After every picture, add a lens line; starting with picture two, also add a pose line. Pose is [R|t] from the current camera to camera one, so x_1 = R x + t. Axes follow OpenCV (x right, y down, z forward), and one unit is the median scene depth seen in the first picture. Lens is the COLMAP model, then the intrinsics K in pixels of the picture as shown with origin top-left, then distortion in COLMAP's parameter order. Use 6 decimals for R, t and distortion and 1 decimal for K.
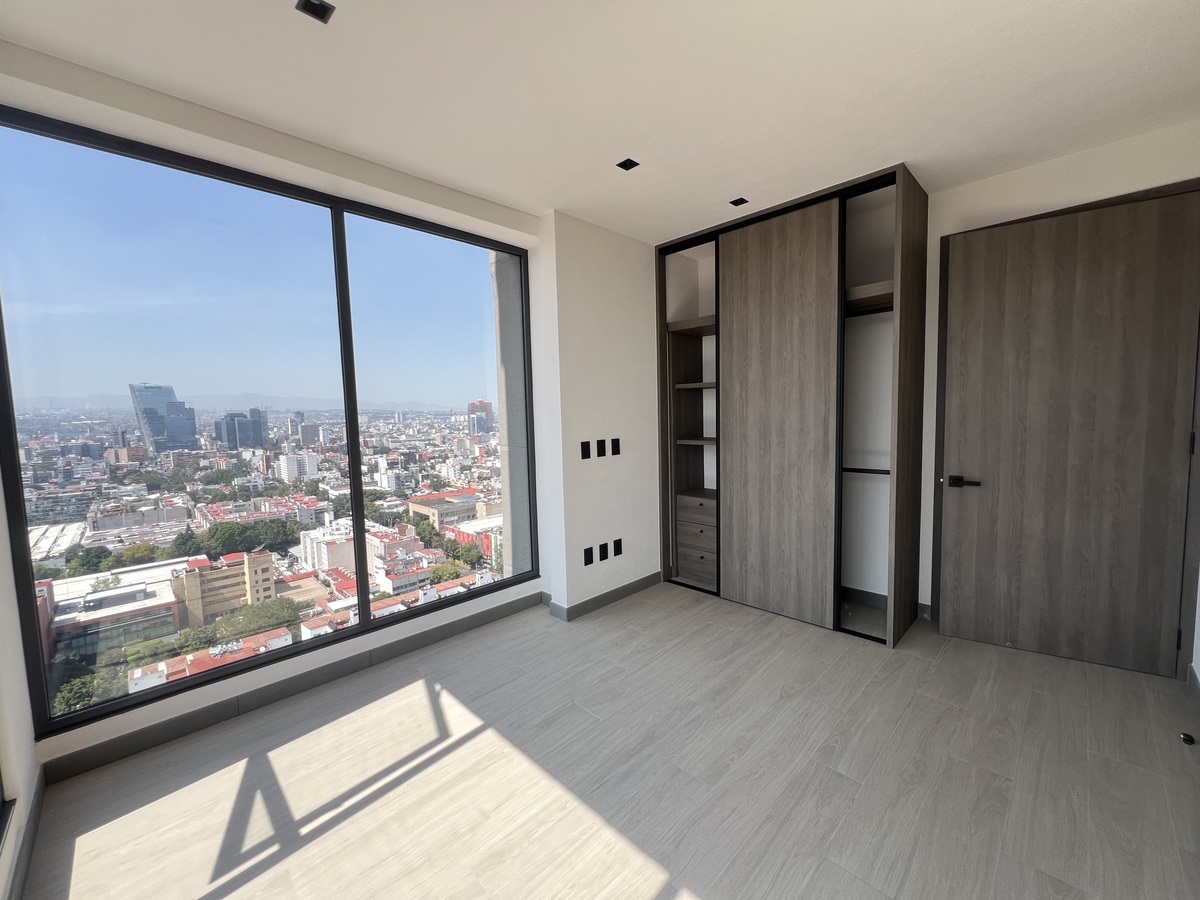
lens RADIAL K [[480.6, 0, 607.2], [0, 480.6, 449.1], [0, 0, 1]] dist [-0.000498, -0.000482]
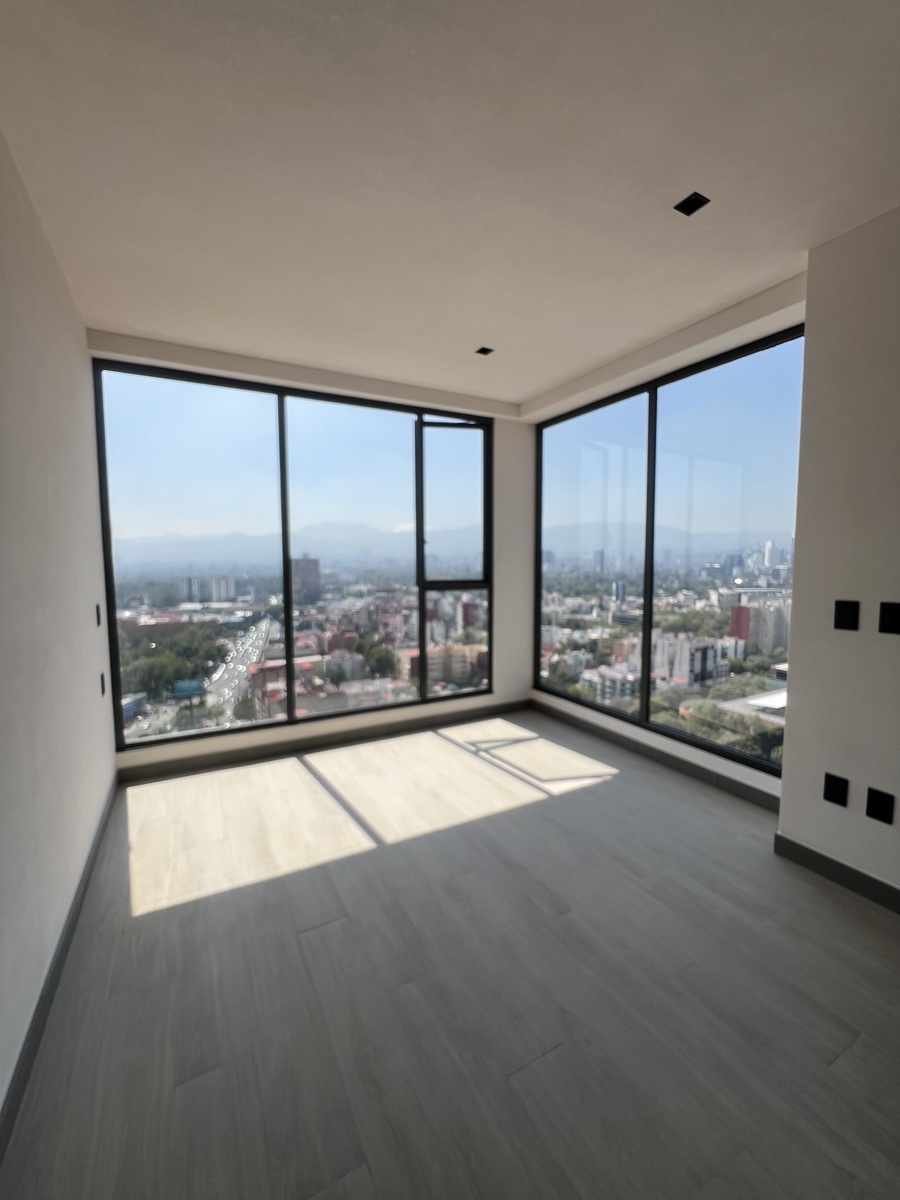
lens RADIAL K [[493.1, 0, 445.4], [0, 493.1, 601.1], [0, 0, 1]] dist [0.000109, -0.000088]
pose [[-0.298100, 0.107188, -0.948497, 1.022085], [-0.061279, 0.989476, 0.131078, -0.096945], [0.952566, 0.097197, -0.288395, 1.043002]]
